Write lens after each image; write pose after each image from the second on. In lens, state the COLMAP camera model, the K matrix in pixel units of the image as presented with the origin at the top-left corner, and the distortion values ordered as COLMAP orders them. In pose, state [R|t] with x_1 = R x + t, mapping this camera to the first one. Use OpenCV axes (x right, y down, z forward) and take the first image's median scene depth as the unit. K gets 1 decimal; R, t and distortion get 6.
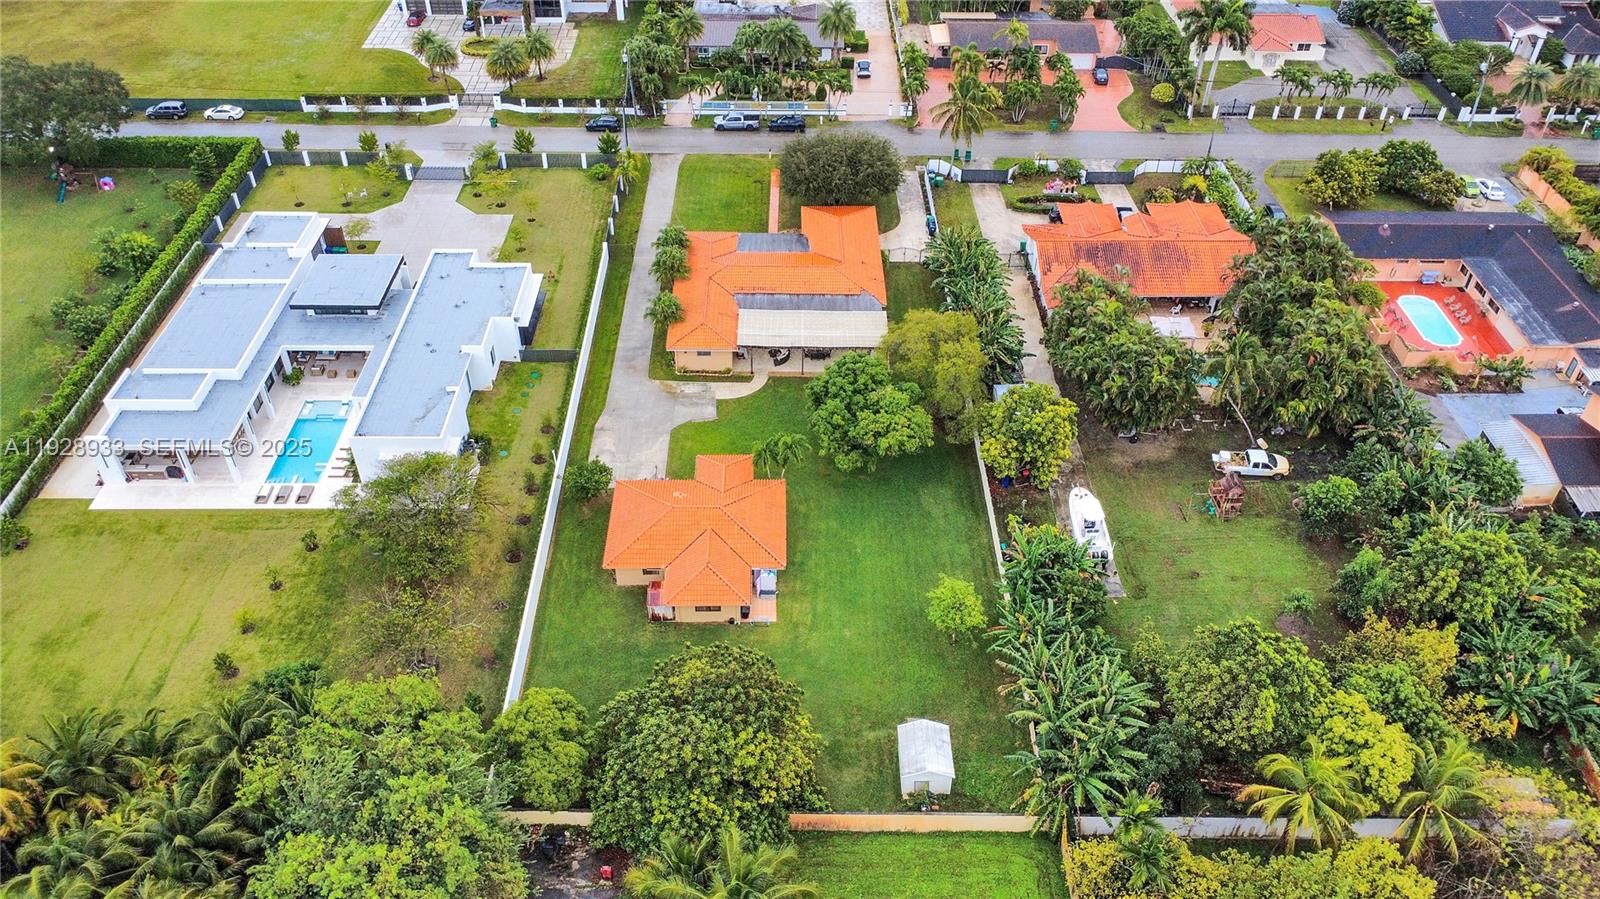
lens RADIAL K [[1192.8, 0, 800.0], [0, 1192.8, 449.5], [0, 0, 1]] dist [0.002241, -0.004760]
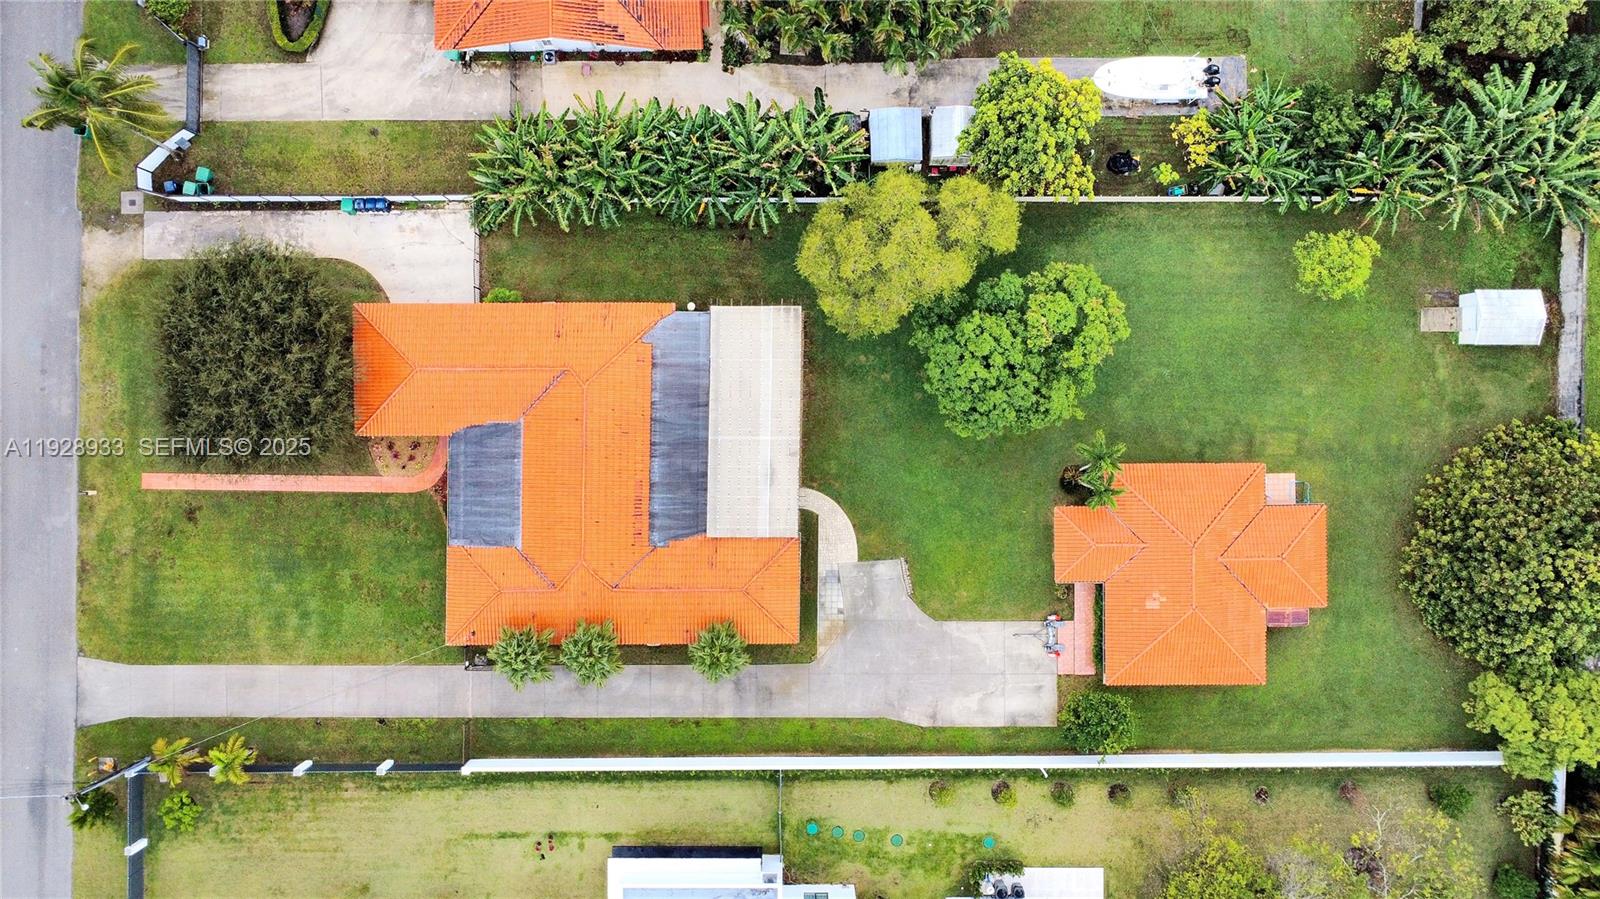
lens RADIAL K [[1192.8, 0, 800.0], [0, 1192.8, 449.5], [0, 0, 1]] dist [0.002241, -0.004760]
pose [[0.008201, -0.999562, -0.028451, 0.014577], [0.645431, -0.016440, 0.763642, -0.585732], [-0.763774, -0.024626, 0.645013, 0.565997]]
